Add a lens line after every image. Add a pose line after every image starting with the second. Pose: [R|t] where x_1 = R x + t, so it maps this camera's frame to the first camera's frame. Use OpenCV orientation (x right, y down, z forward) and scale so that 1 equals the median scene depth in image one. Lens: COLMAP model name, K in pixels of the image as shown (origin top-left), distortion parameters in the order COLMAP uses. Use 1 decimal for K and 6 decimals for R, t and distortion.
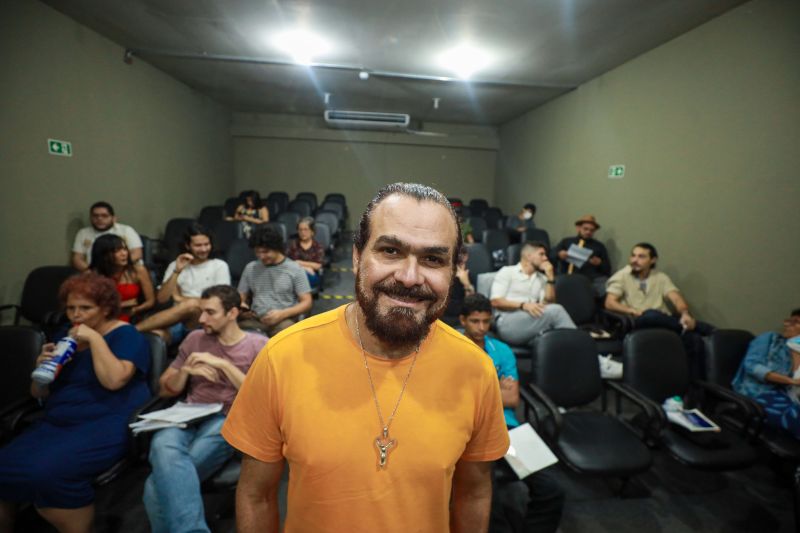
lens RADIAL K [[372.5, 0, 404.3], [0, 372.5, 263.8], [0, 0, 1]] dist [-0.027928, 0.009553]
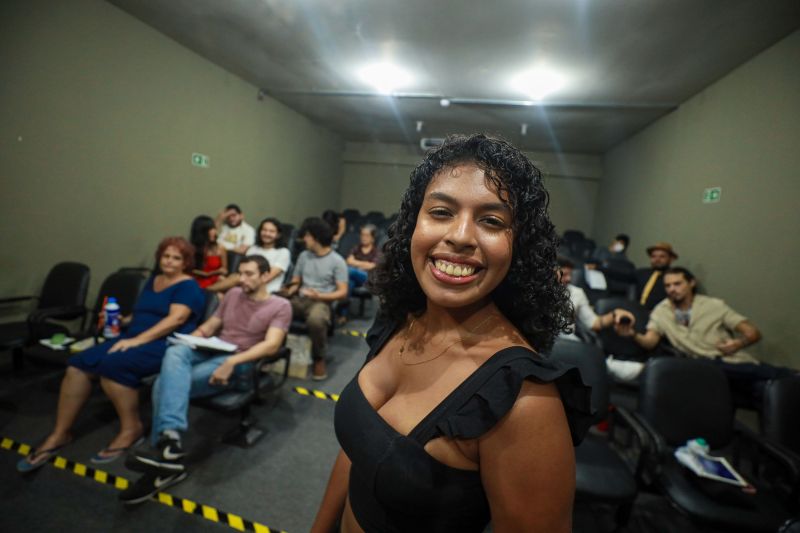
lens RADIAL K [[372.5, 0, 400.6], [0, 372.5, 260.4], [0, 0, 1]] dist [-0.027928, 0.009553]
pose [[0.947155, 0.086709, -0.308836, 0.307563], [-0.116346, 0.990074, -0.078843, 0.102362], [0.298934, 0.110608, 0.947842, -0.030925]]
